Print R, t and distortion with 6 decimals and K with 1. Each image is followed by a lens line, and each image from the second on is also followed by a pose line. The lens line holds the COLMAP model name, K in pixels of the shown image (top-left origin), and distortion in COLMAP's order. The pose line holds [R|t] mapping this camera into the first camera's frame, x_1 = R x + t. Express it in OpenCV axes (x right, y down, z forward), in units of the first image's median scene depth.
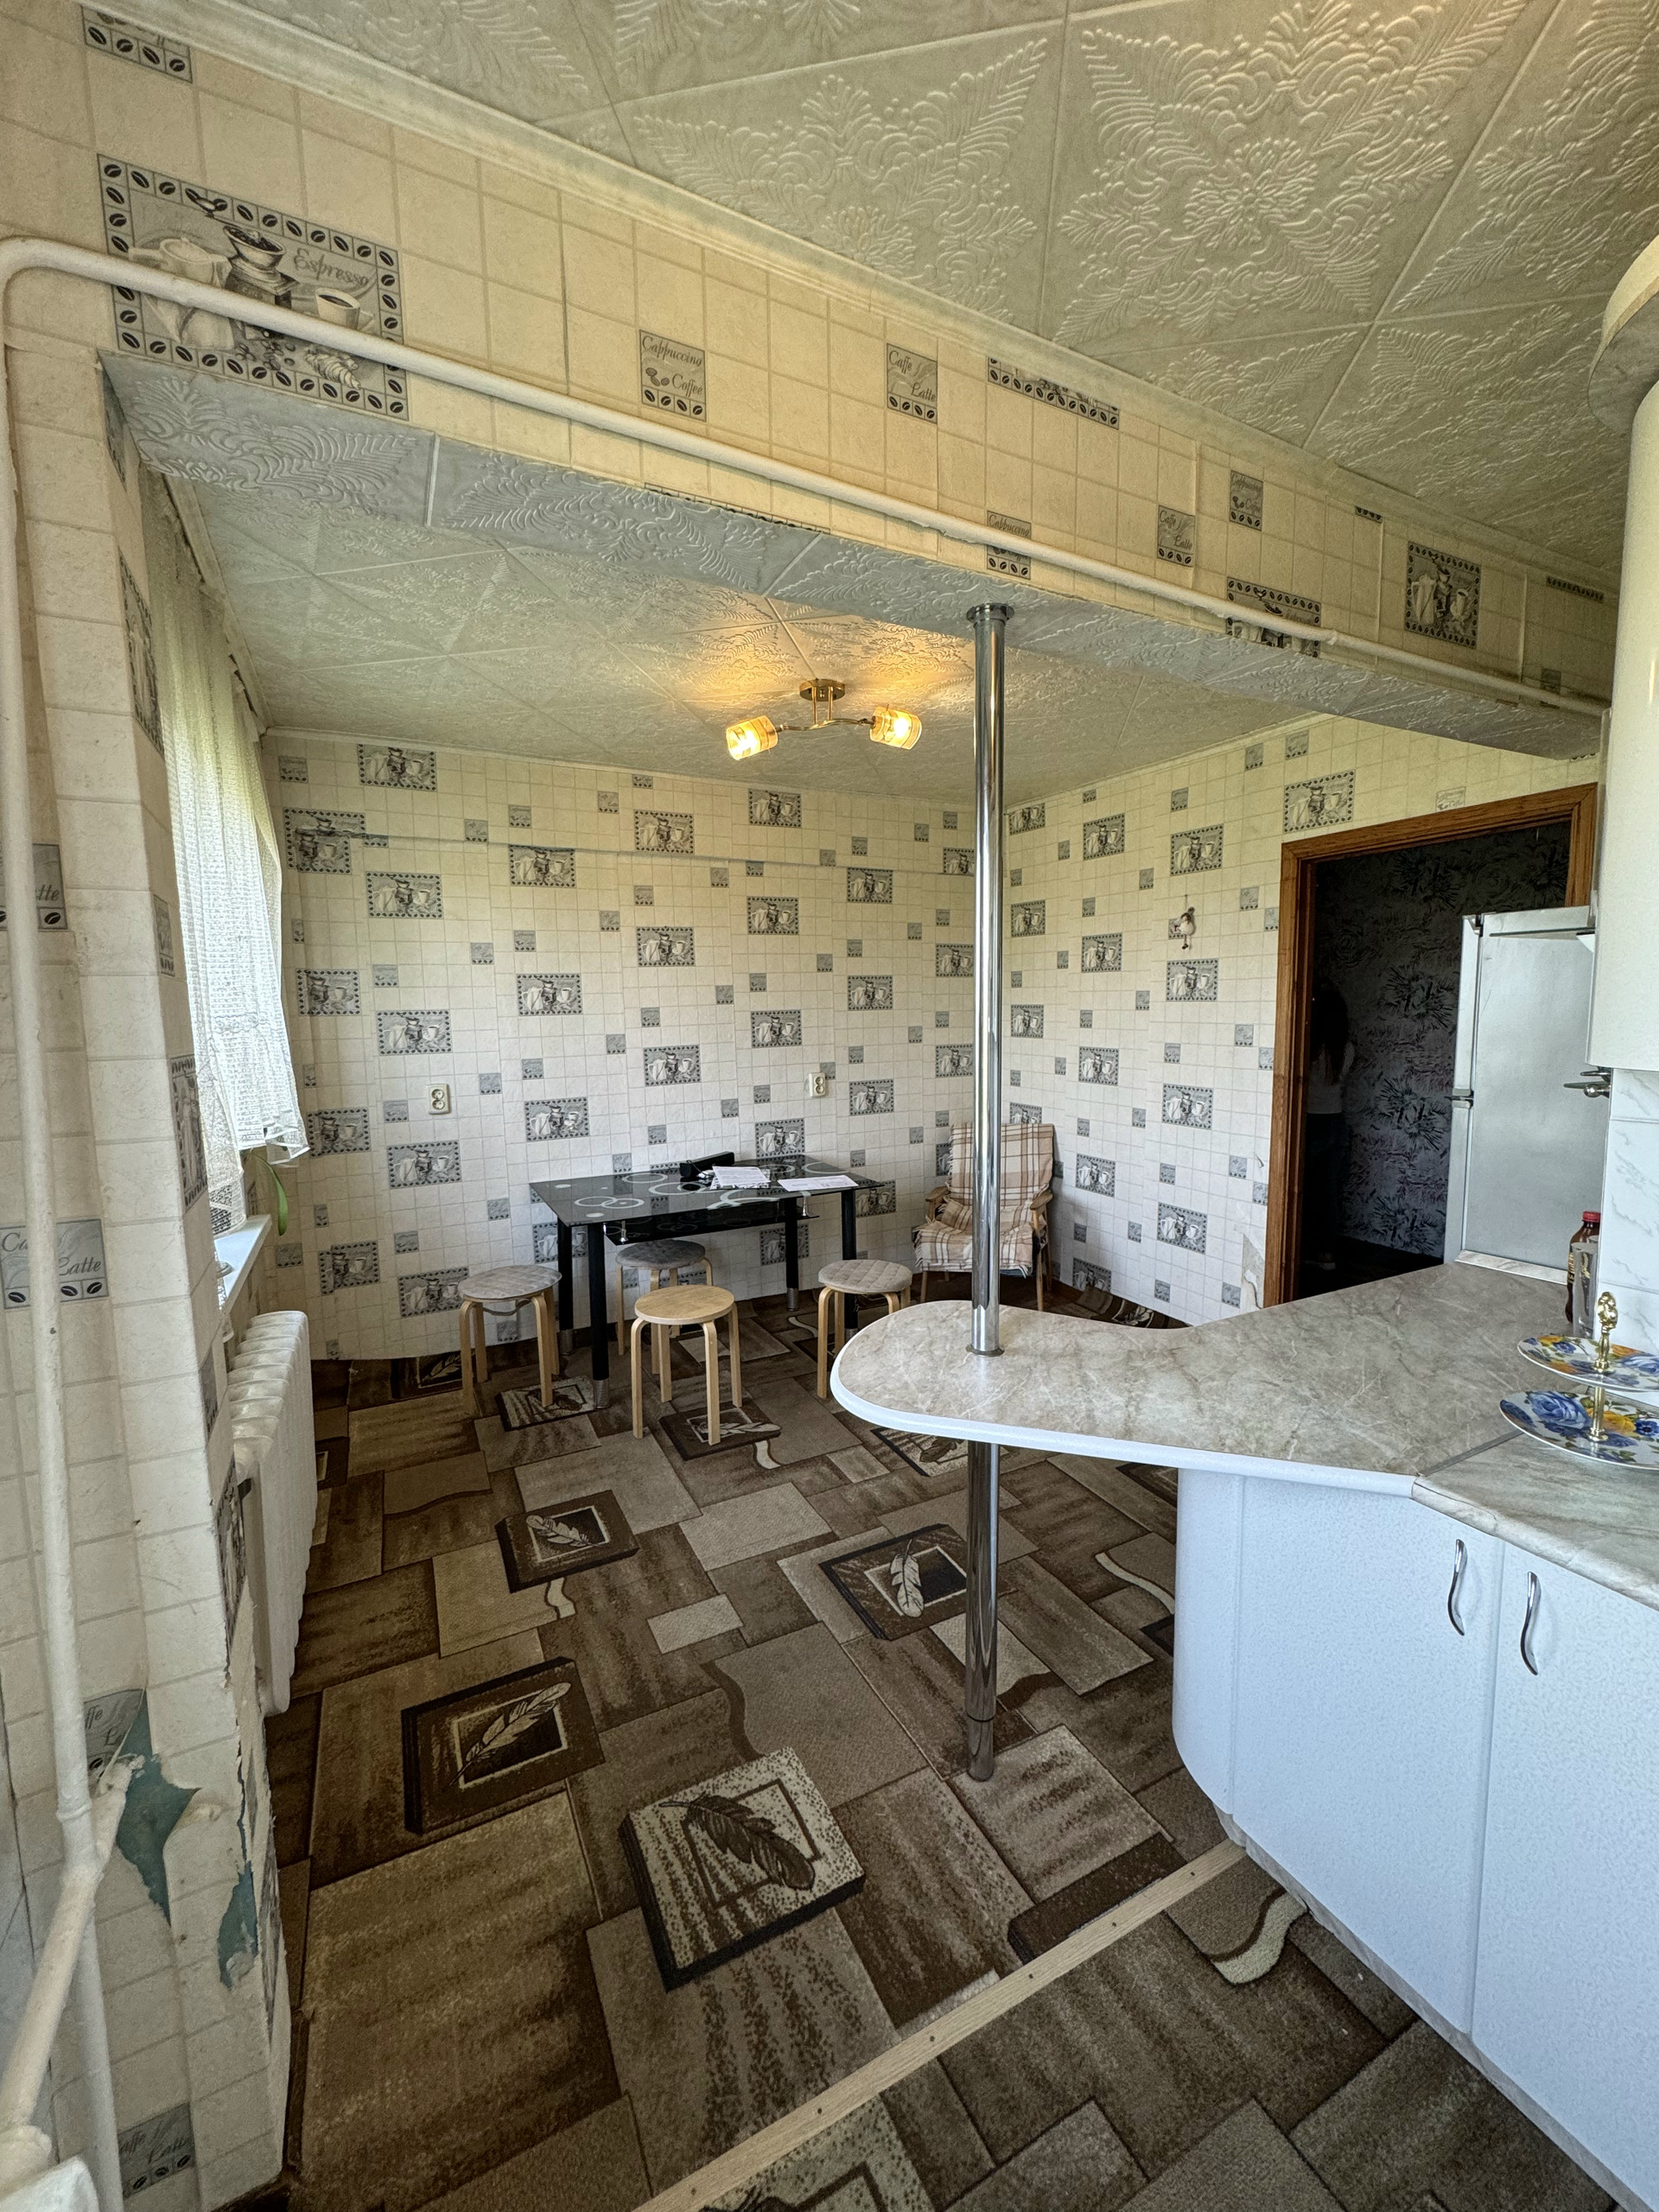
lens RADIAL K [[881.7, 0, 829.5], [0, 881.7, 1106.0], [0, 0, 1]] dist [-0.001931, 0.000606]
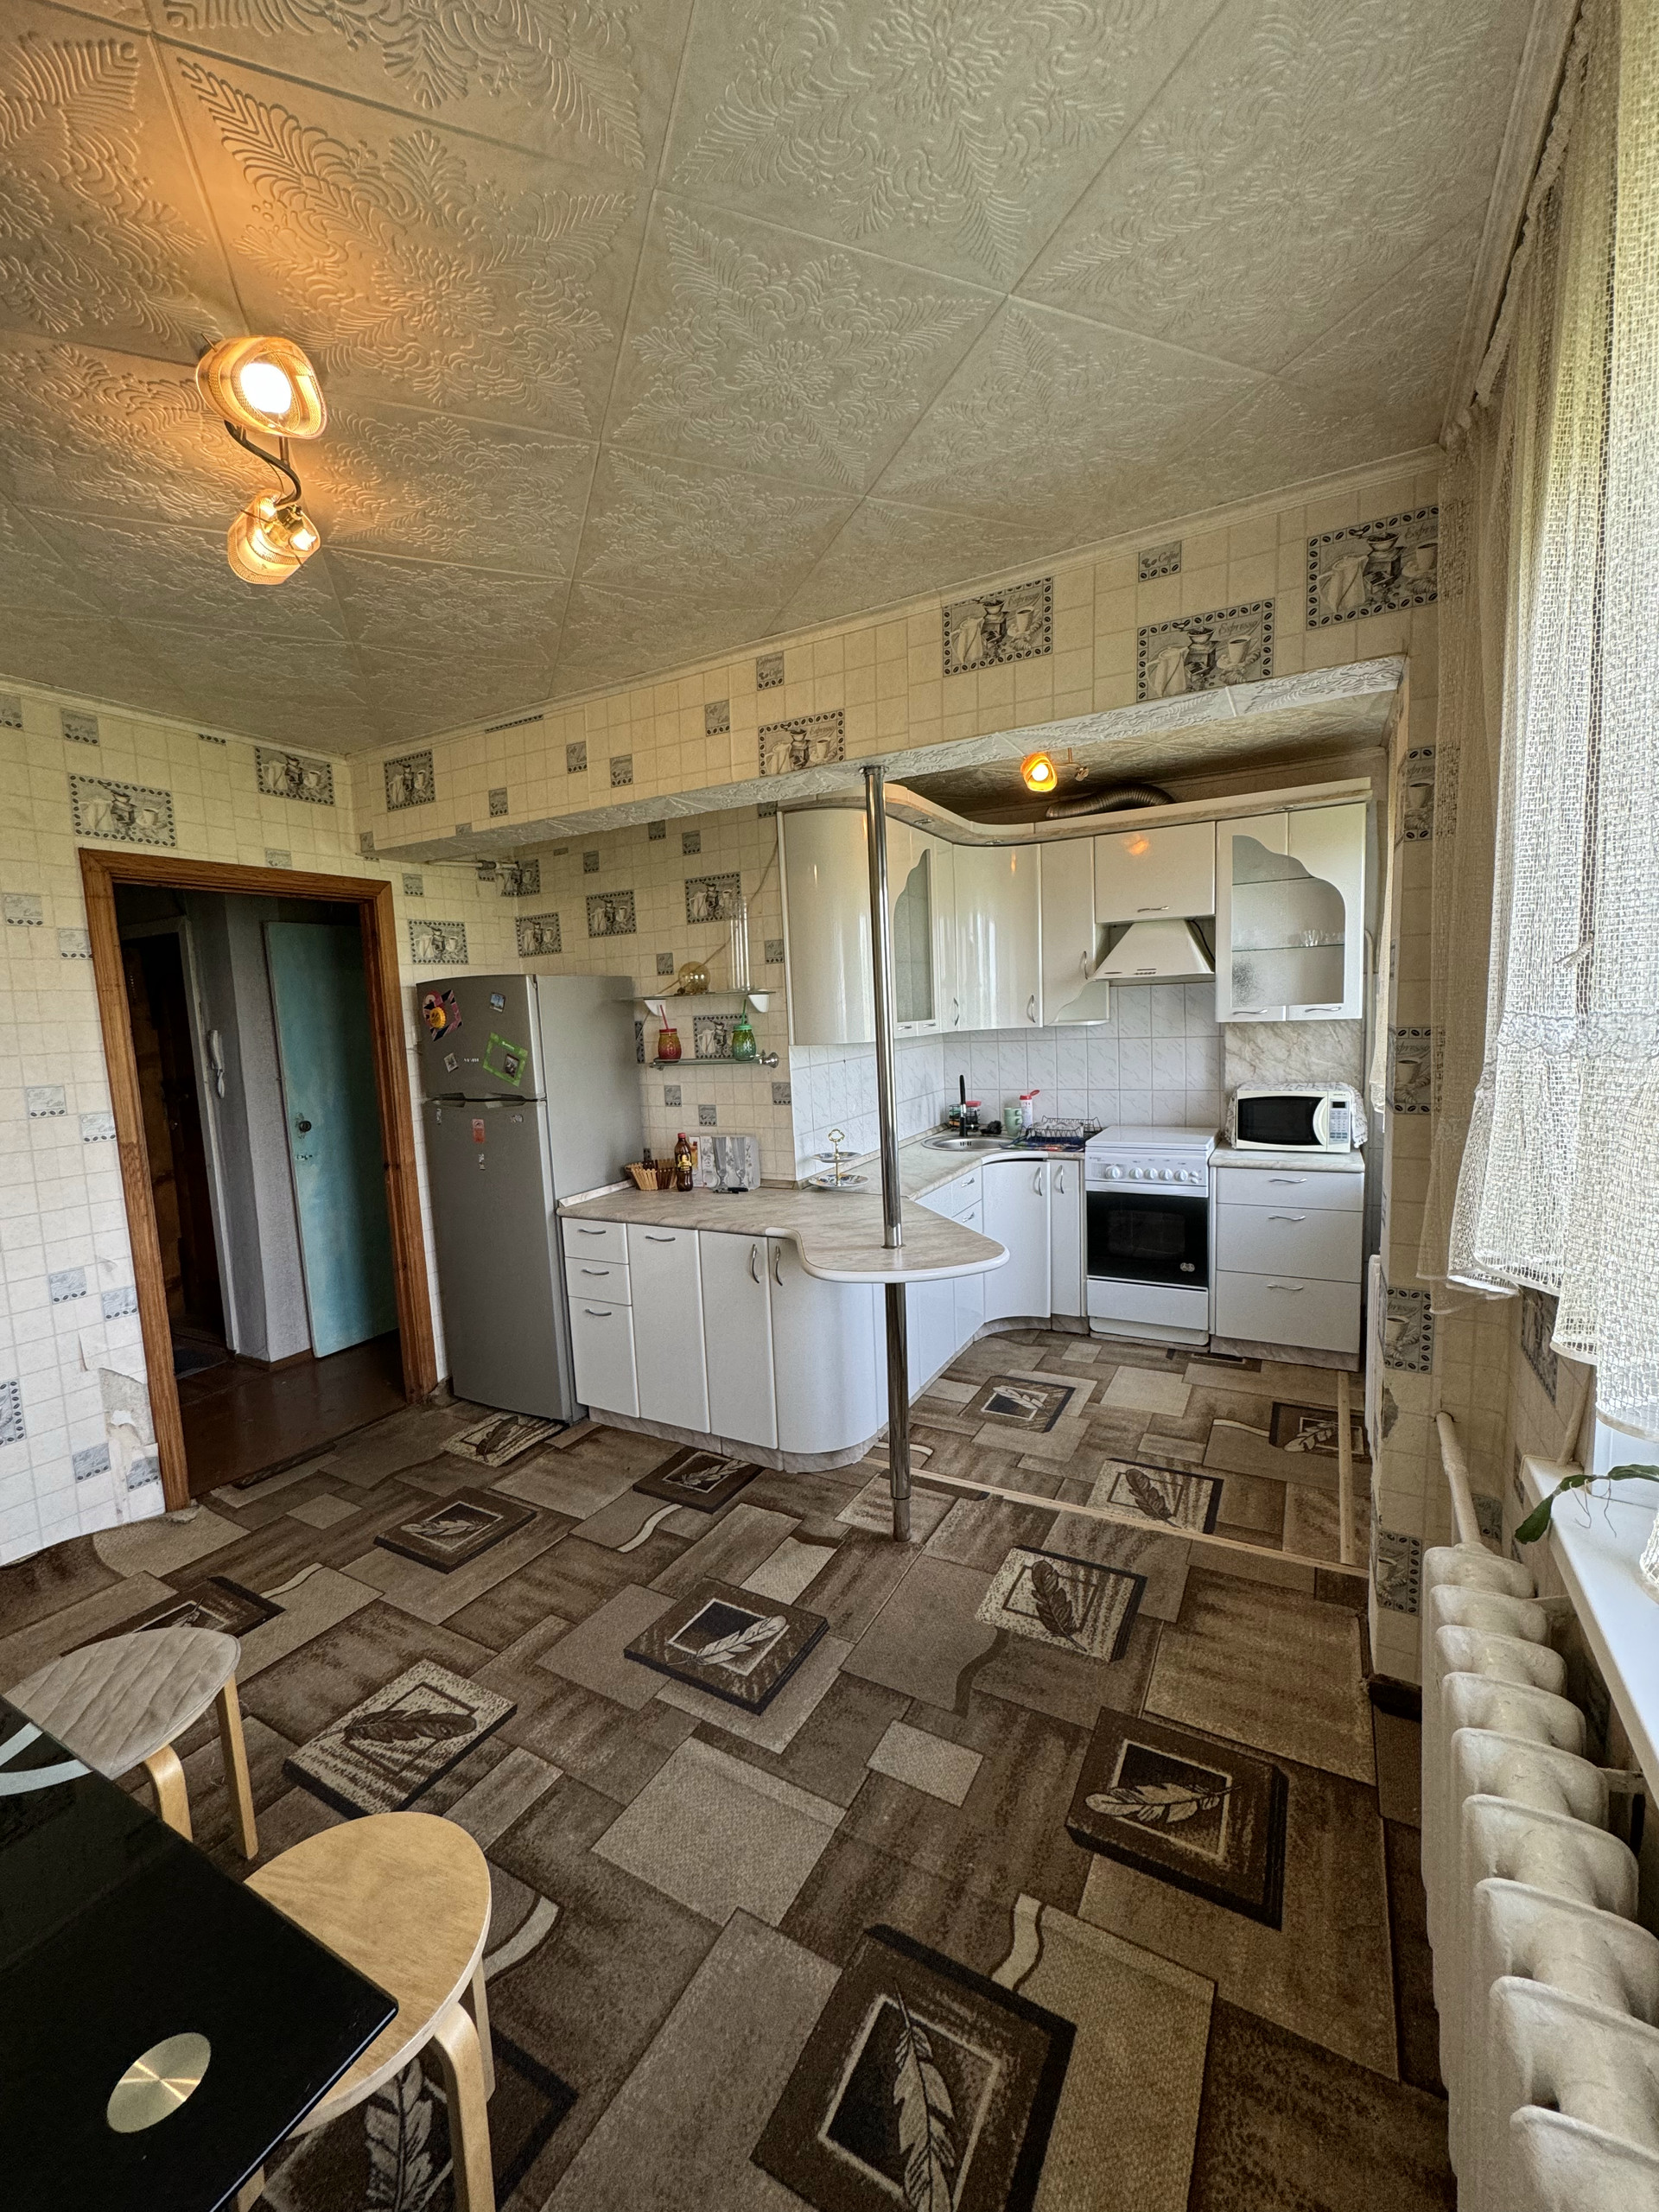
lens RADIAL K [[881.7, 0, 829.5], [0, 881.7, 1106.0], [0, 0, 1]] dist [-0.001931, 0.000606]
pose [[-0.554028, -0.053922, 0.830750, -0.662590], [0.140392, 0.977556, 0.157078, -0.139946], [-0.820575, 0.203657, -0.534023, 1.213090]]
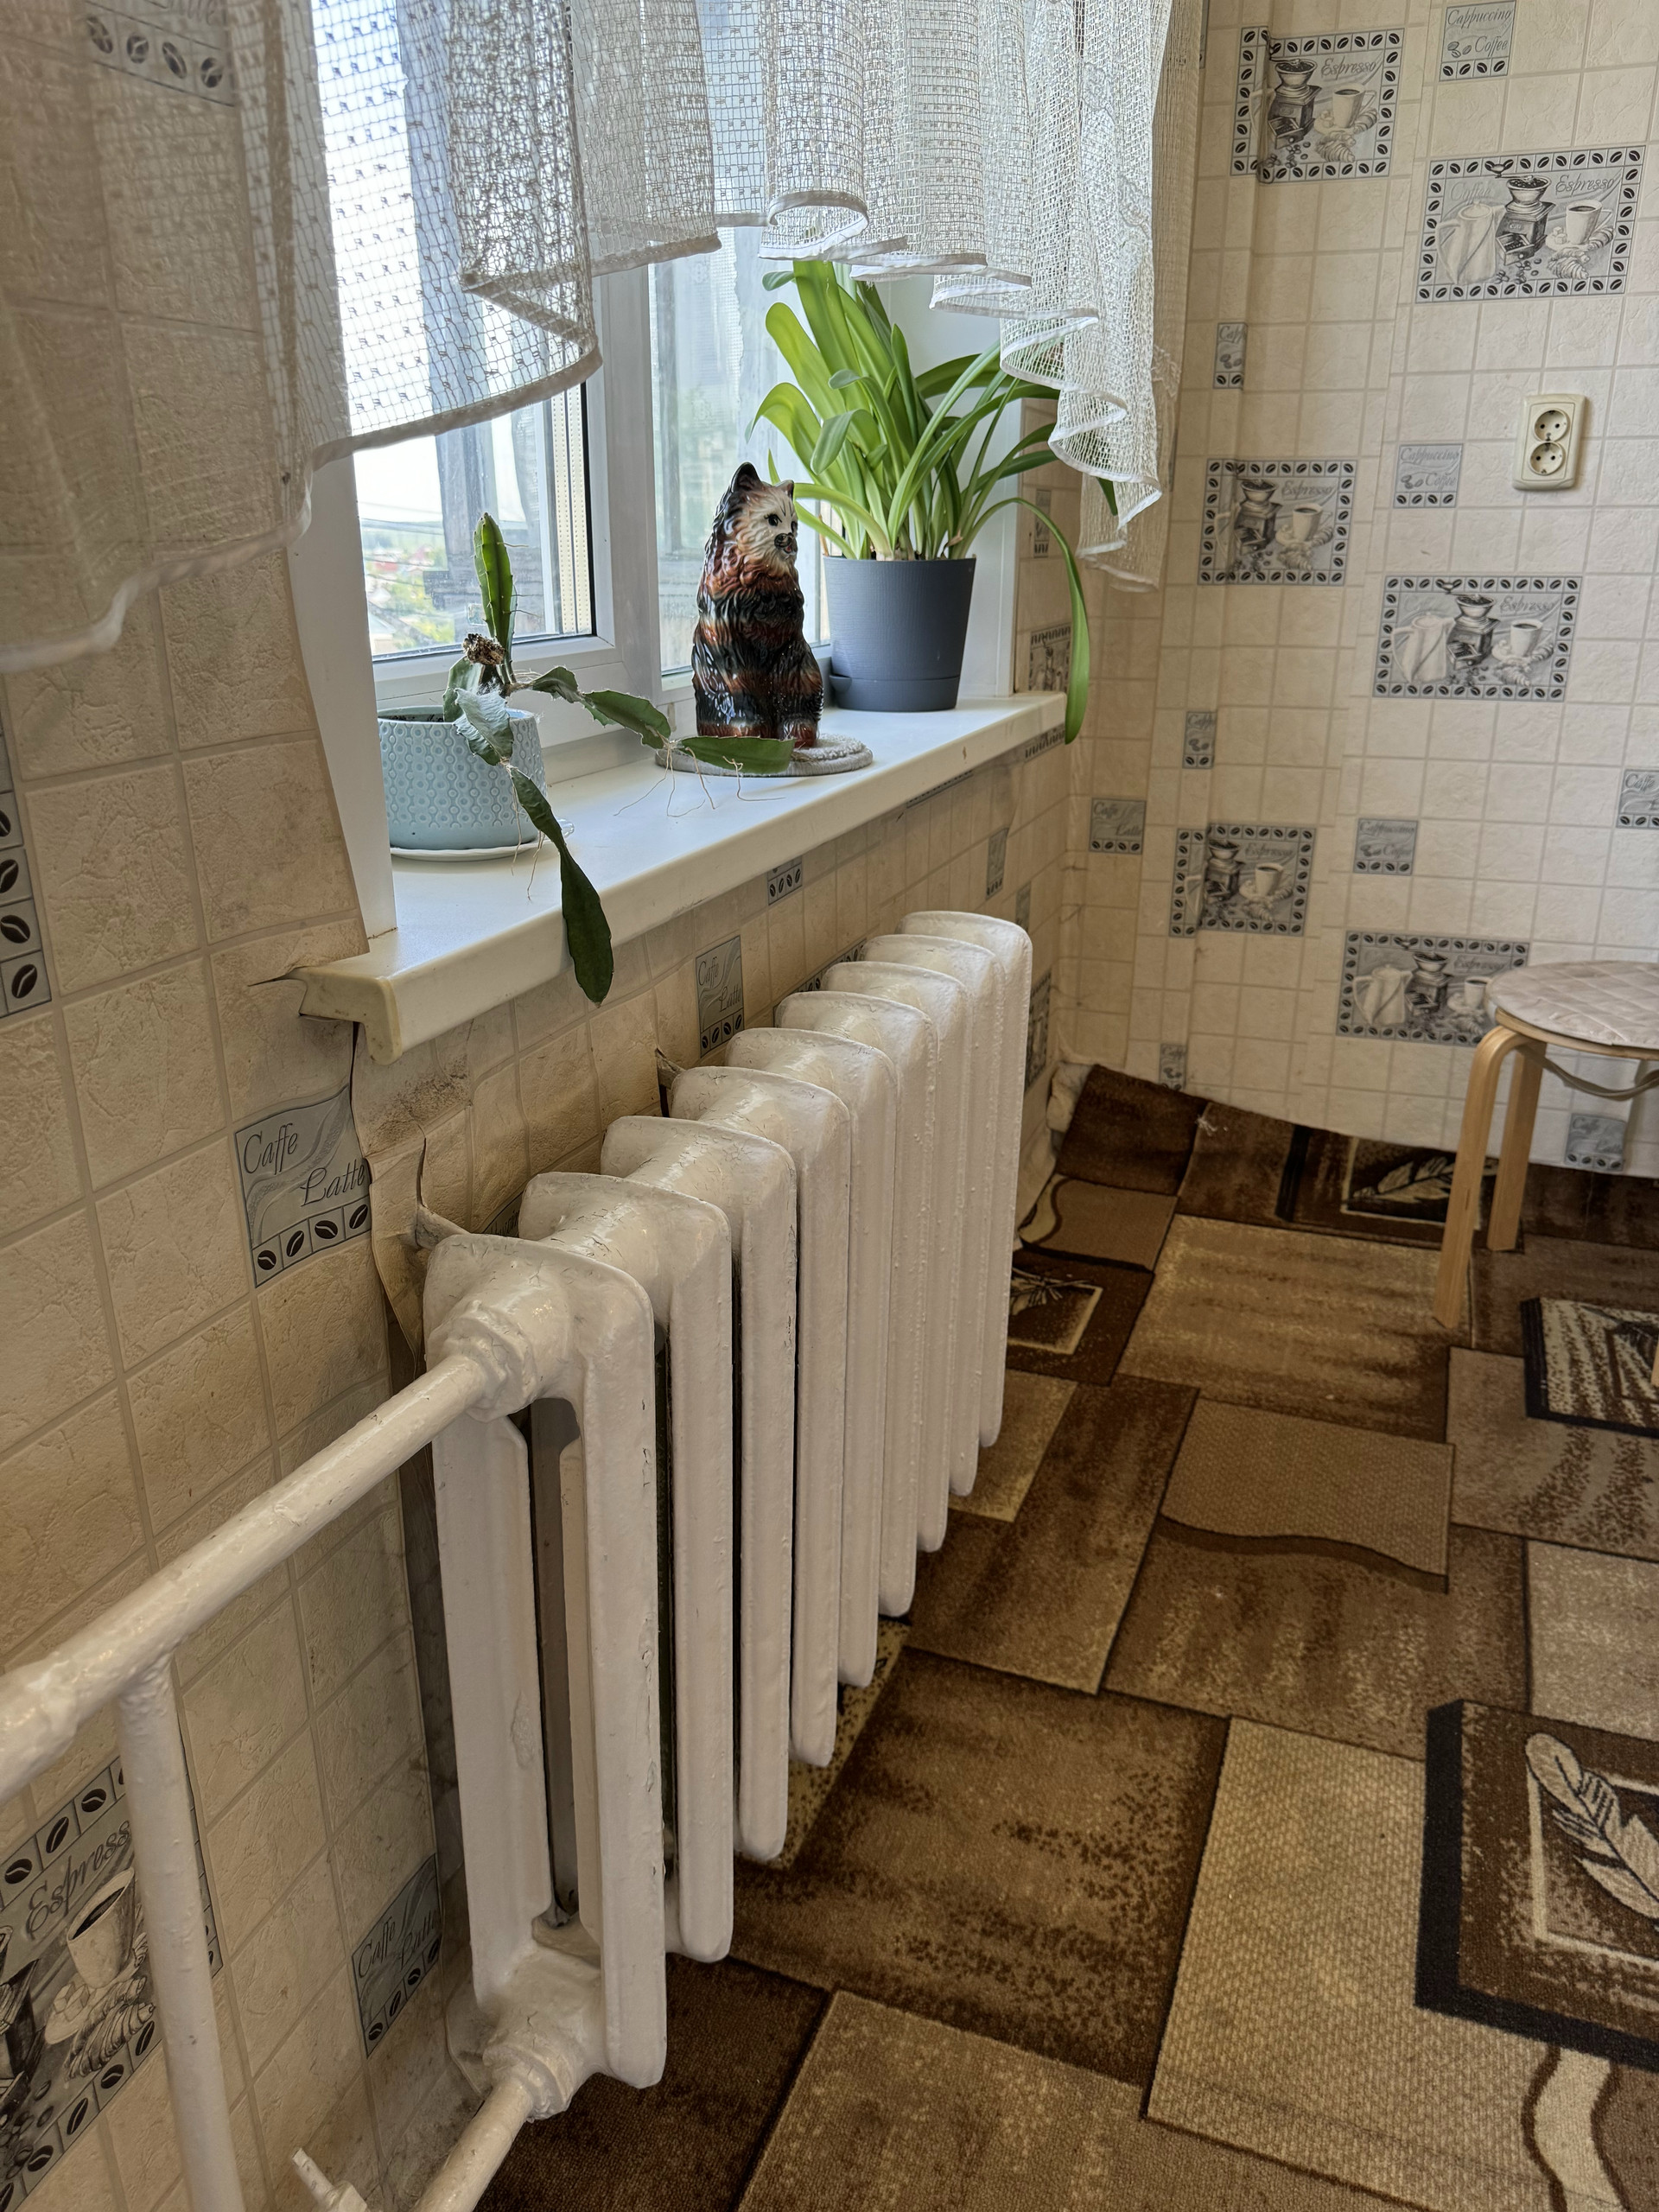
lens RADIAL K [[1571.8, 0, 829.5], [0, 1571.8, 1106.0], [0, 0, 1]] dist [-0.001109, -0.005432]
pose [[0.666717, 0.272591, -0.693673, -0.194957], [-0.090141, 0.953376, 0.288008, 0.124999], [0.739840, -0.129491, 0.660204, 0.506270]]
